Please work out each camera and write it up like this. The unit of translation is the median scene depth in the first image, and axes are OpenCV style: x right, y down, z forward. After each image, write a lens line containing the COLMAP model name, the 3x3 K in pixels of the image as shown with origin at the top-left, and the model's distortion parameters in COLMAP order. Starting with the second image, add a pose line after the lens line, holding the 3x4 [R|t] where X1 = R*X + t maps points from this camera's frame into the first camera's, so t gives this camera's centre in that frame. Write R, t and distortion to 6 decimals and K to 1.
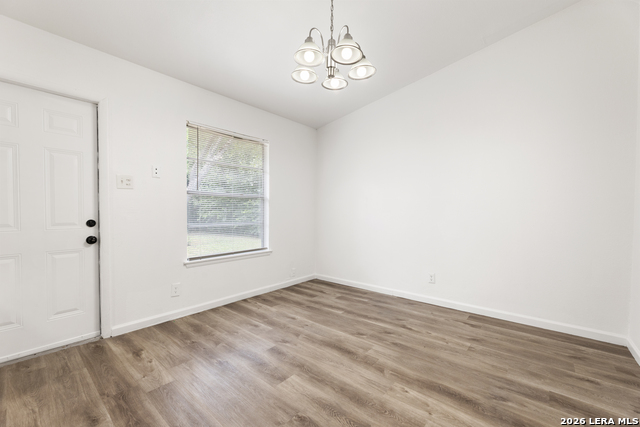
lens RADIAL K [[265.0, 0, 319.5], [0, 265.0, 213.0], [0, 0, 1]] dist [0.000772, -0.001723]
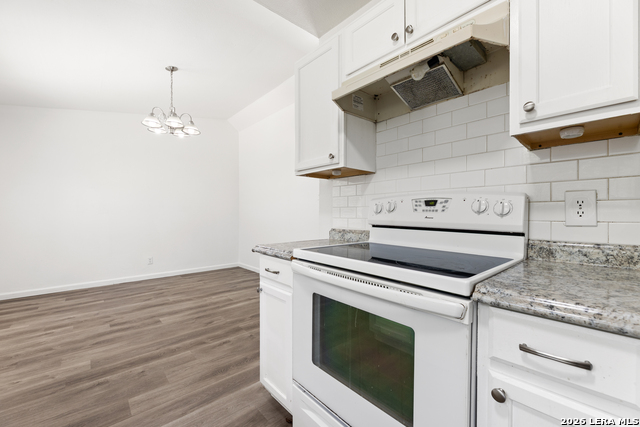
lens RADIAL K [[265.0, 0, 322.5], [0, 265.0, 215.2], [0, 0, 1]] dist [0.000772, -0.001723]
pose [[0.133439, -0.013424, 0.990966, -1.154483], [0.006586, 0.999898, 0.012658, -0.005850], [-0.991035, 0.004837, 0.133514, -0.119270]]
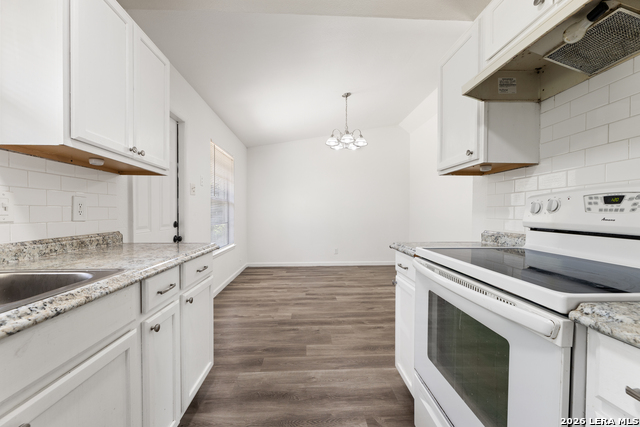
lens RADIAL K [[265.0, 0, 319.8], [0, 265.0, 216.5], [0, 0, 1]] dist [0.000772, -0.001723]
pose [[0.725735, -0.014711, 0.687817, -1.173914], [0.007844, 0.999883, 0.013109, -0.005973], [-0.687930, -0.004118, 0.725766, -0.260625]]
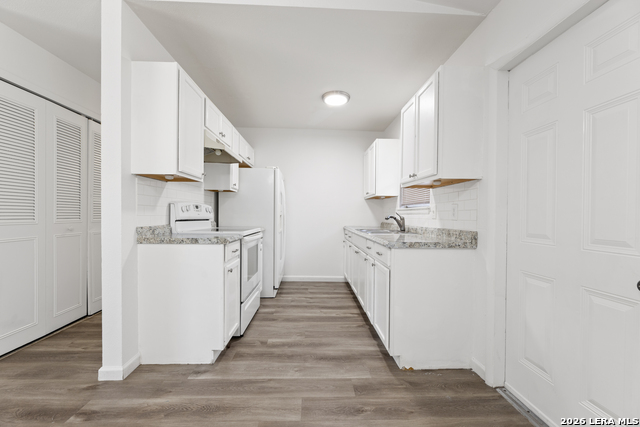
lens RADIAL K [[265.0, 0, 319.3], [0, 265.0, 216.8], [0, 0, 1]] dist [0.000772, -0.001723]
pose [[-0.739332, -0.011204, -0.673248, -0.177671], [-0.021536, 0.999743, 0.007013, 0.000179], [0.672996, 0.019684, -0.739384, 0.930377]]
